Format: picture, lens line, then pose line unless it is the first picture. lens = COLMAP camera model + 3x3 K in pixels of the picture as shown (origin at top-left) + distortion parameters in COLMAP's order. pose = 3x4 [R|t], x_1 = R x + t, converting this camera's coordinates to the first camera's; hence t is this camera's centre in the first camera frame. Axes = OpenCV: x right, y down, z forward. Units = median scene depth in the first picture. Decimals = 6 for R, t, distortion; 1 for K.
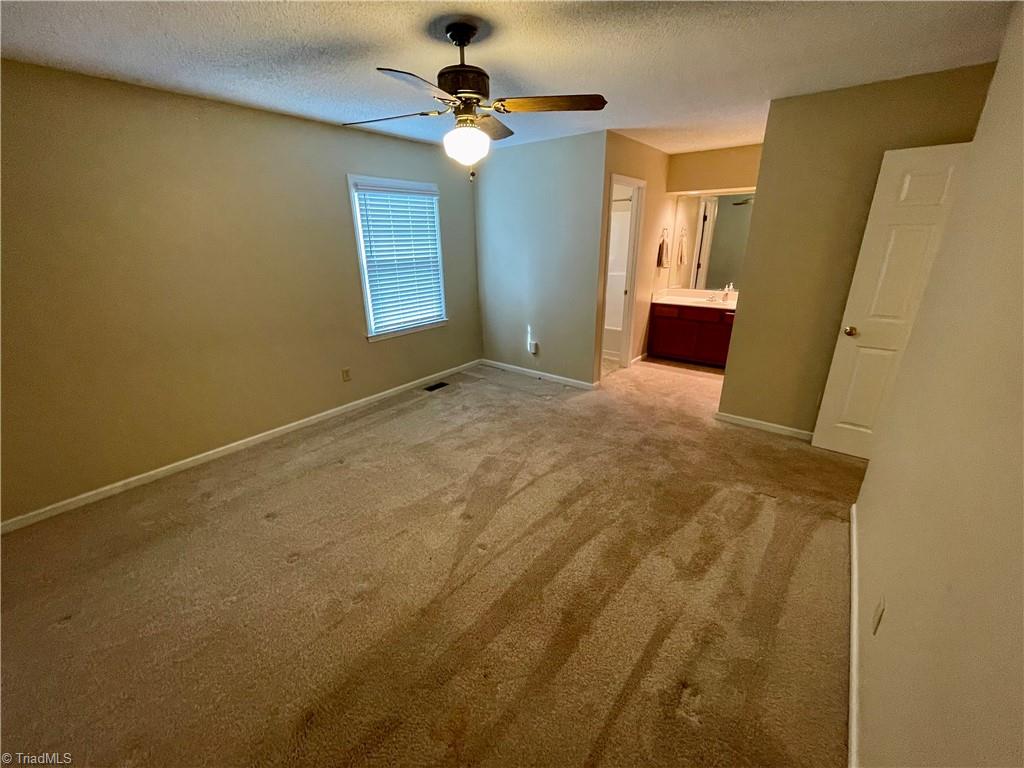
lens RADIAL K [[413.7, 0, 516.8], [0, 413.7, 383.6], [0, 0, 1]] dist [0.000240, 0.000020]
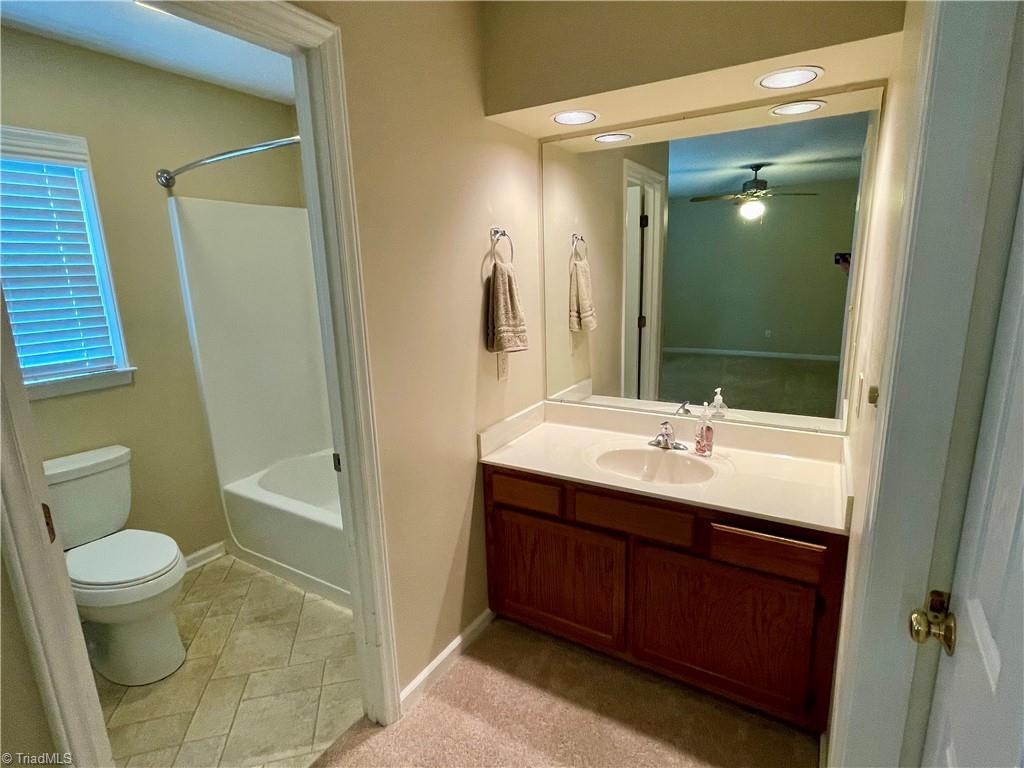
lens RADIAL K [[519.4, 0, 510.2], [0, 519.4, 384.1], [0, 0, 1]] dist [-0.005697, -0.000268]
pose [[0.993061, -0.045709, 0.108358, 0.309947], [0.059705, 0.989758, -0.129668, -0.202206], [-0.101322, 0.135238, 0.985619, 0.607428]]
